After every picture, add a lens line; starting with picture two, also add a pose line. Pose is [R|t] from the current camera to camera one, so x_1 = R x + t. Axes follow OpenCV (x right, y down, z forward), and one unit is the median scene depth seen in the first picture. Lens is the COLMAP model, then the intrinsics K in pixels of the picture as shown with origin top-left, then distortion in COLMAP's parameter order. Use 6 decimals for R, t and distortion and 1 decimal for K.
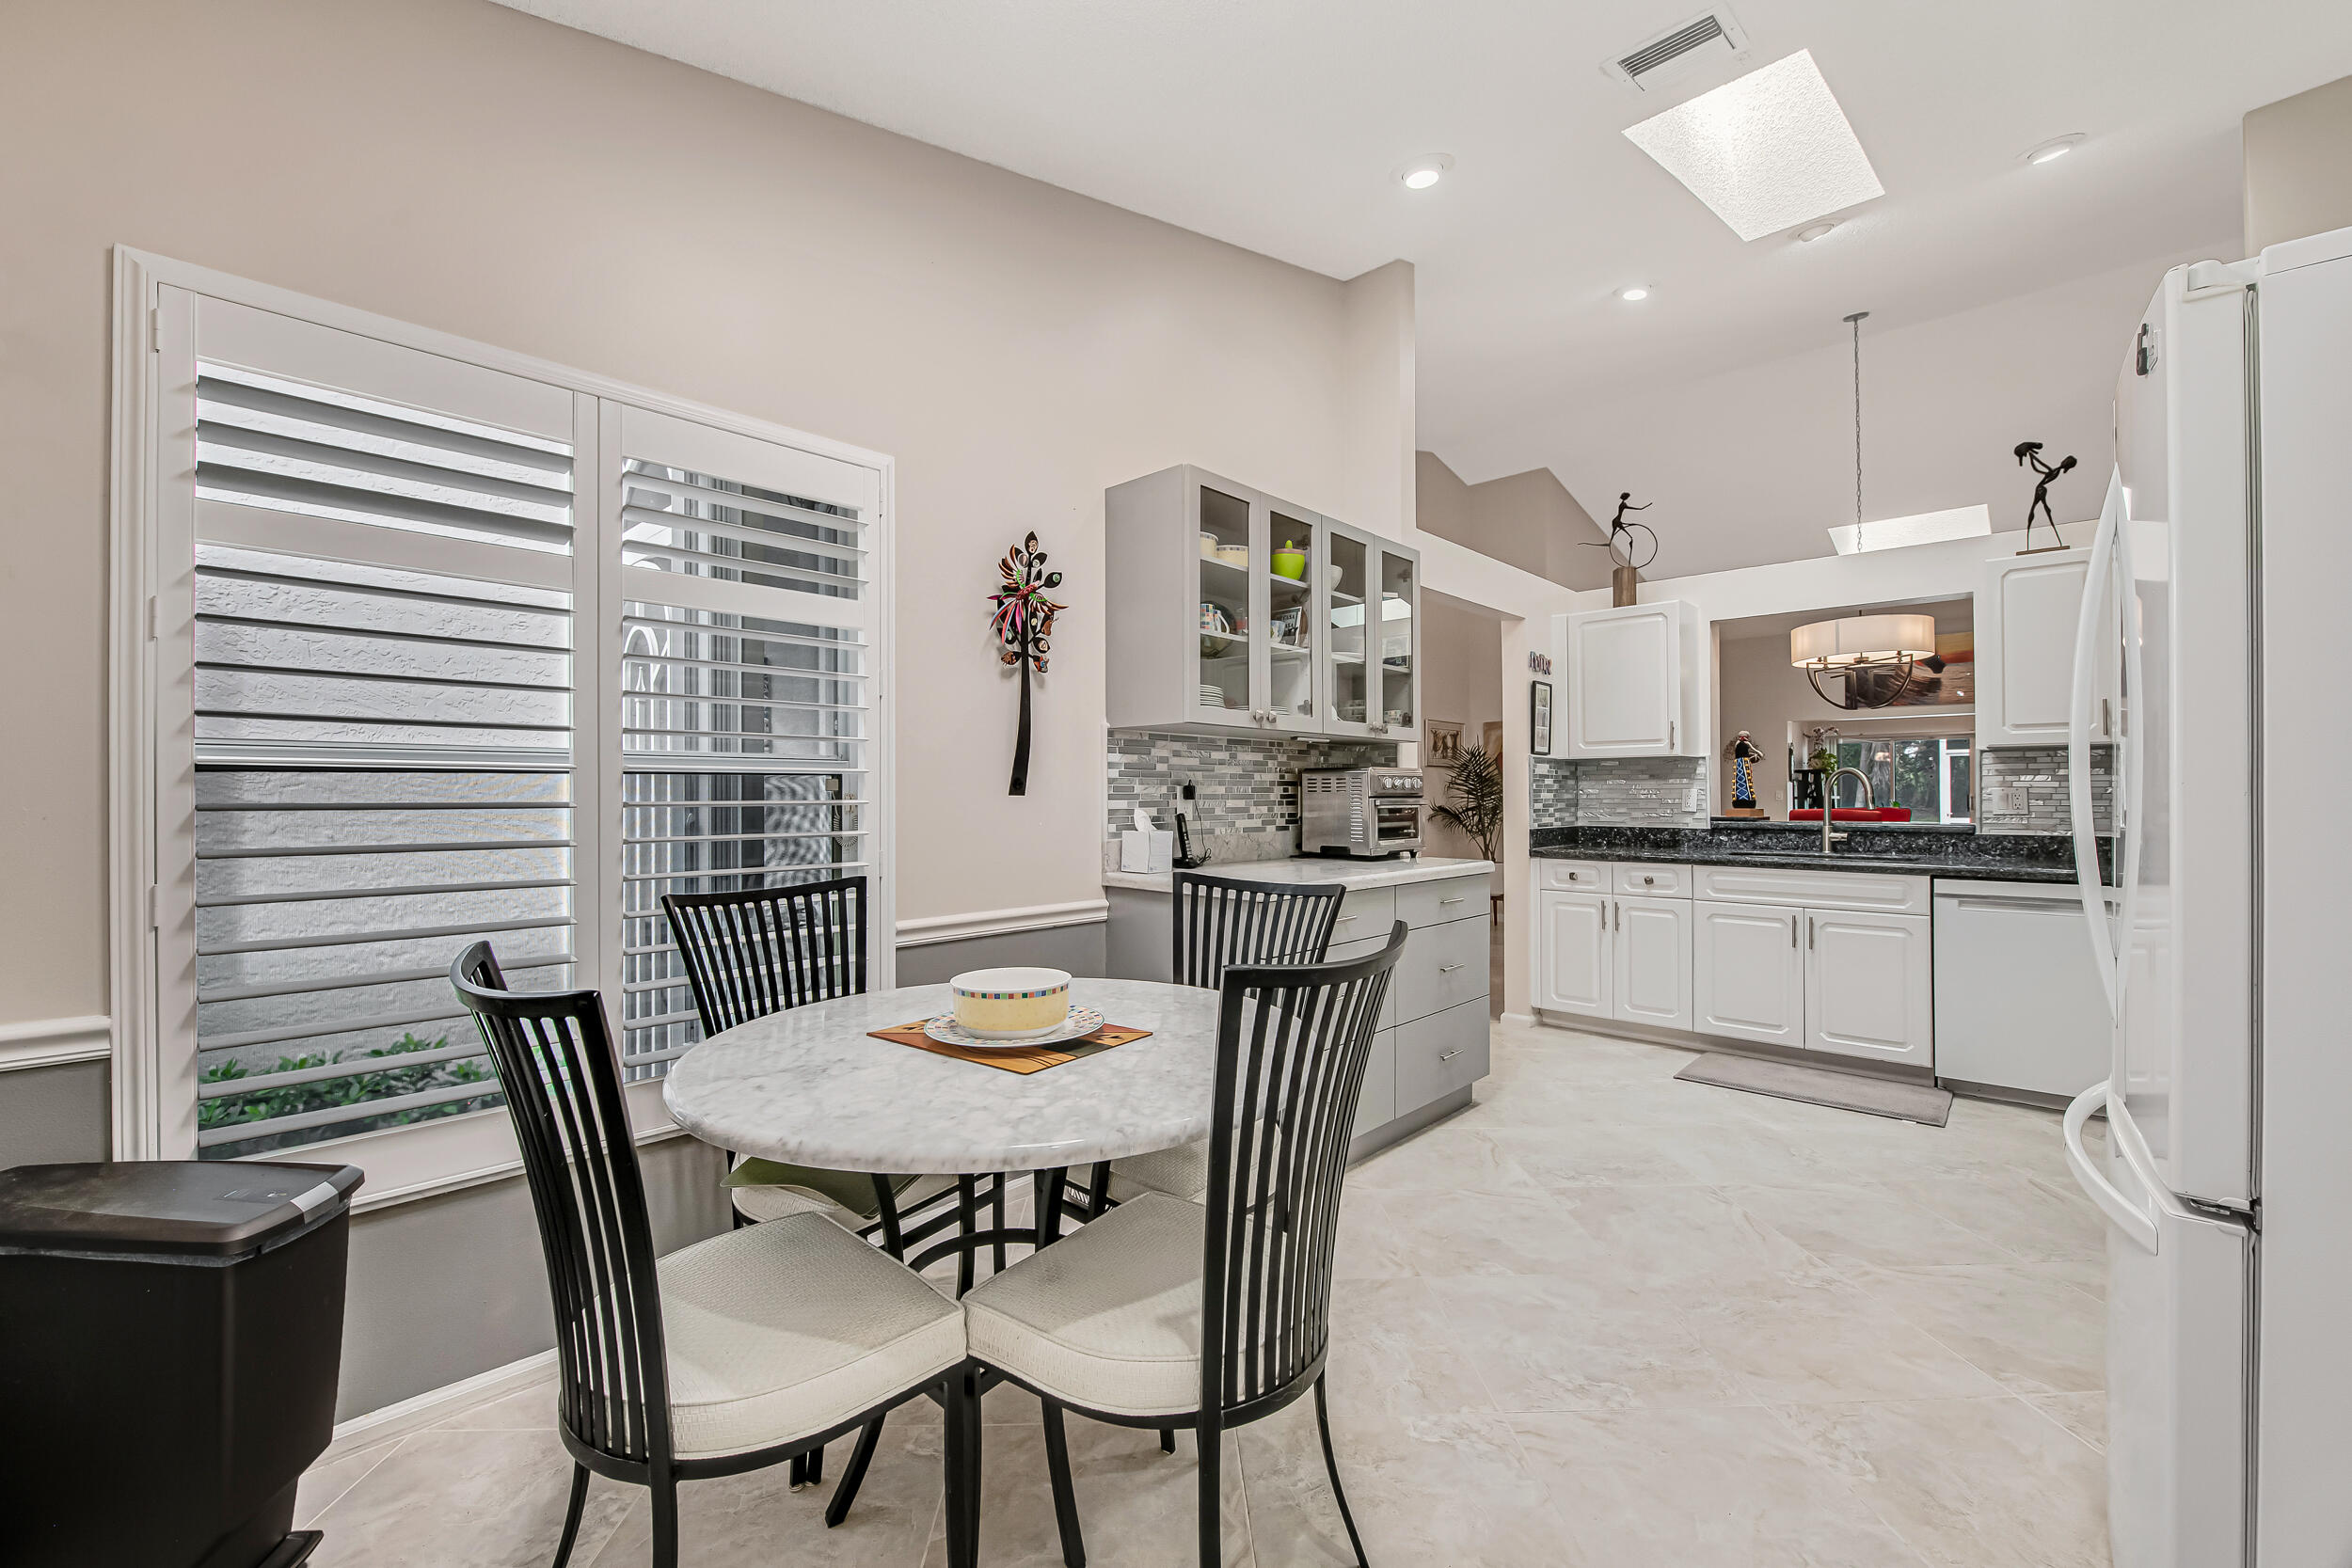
lens RADIAL K [[945.3, 0, 1161.1], [0, 945.3, 796.3], [0, 0, 1]] dist [-0.017186, -0.000077]
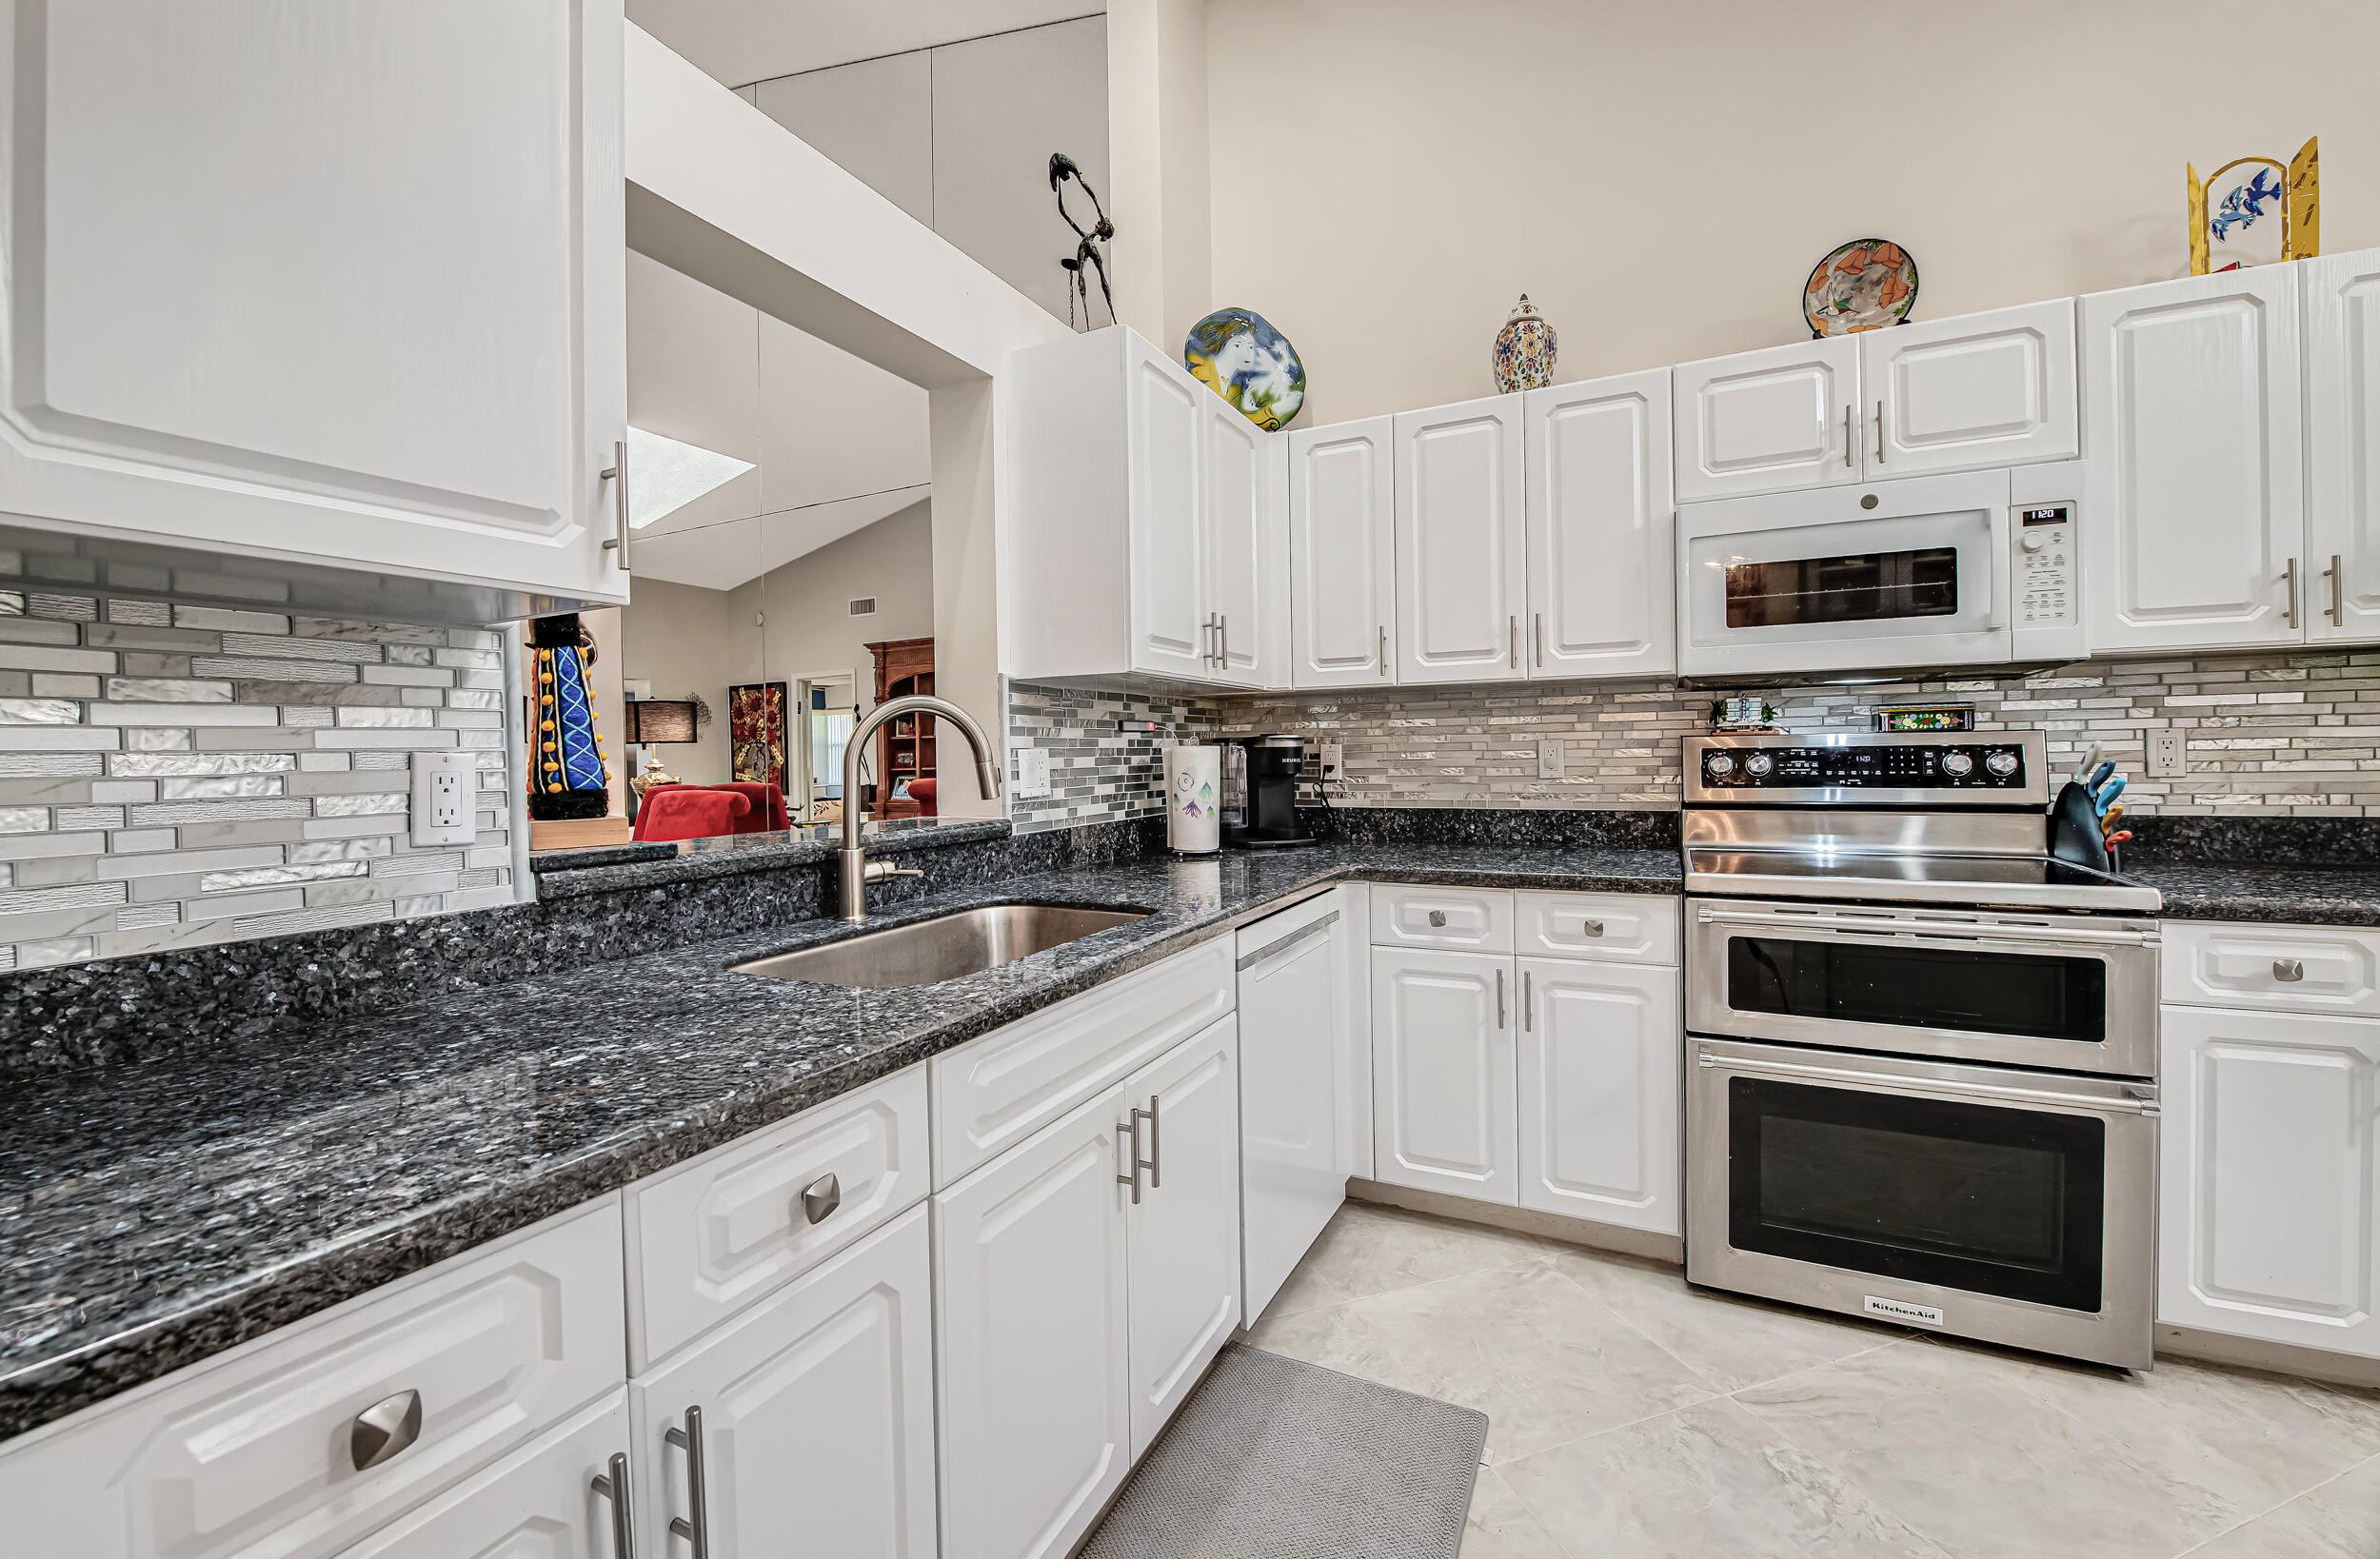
lens RADIAL K [[952.5, 0, 1181.5], [0, 952.5, 762.8], [0, 0, 1]] dist [-0.018559, -0.000149]
pose [[-0.287350, -0.002875, 0.957821, 0.339985], [0.018801, 0.999786, 0.008641, -0.004167], [-0.957641, 0.020491, -0.287235, 1.096945]]
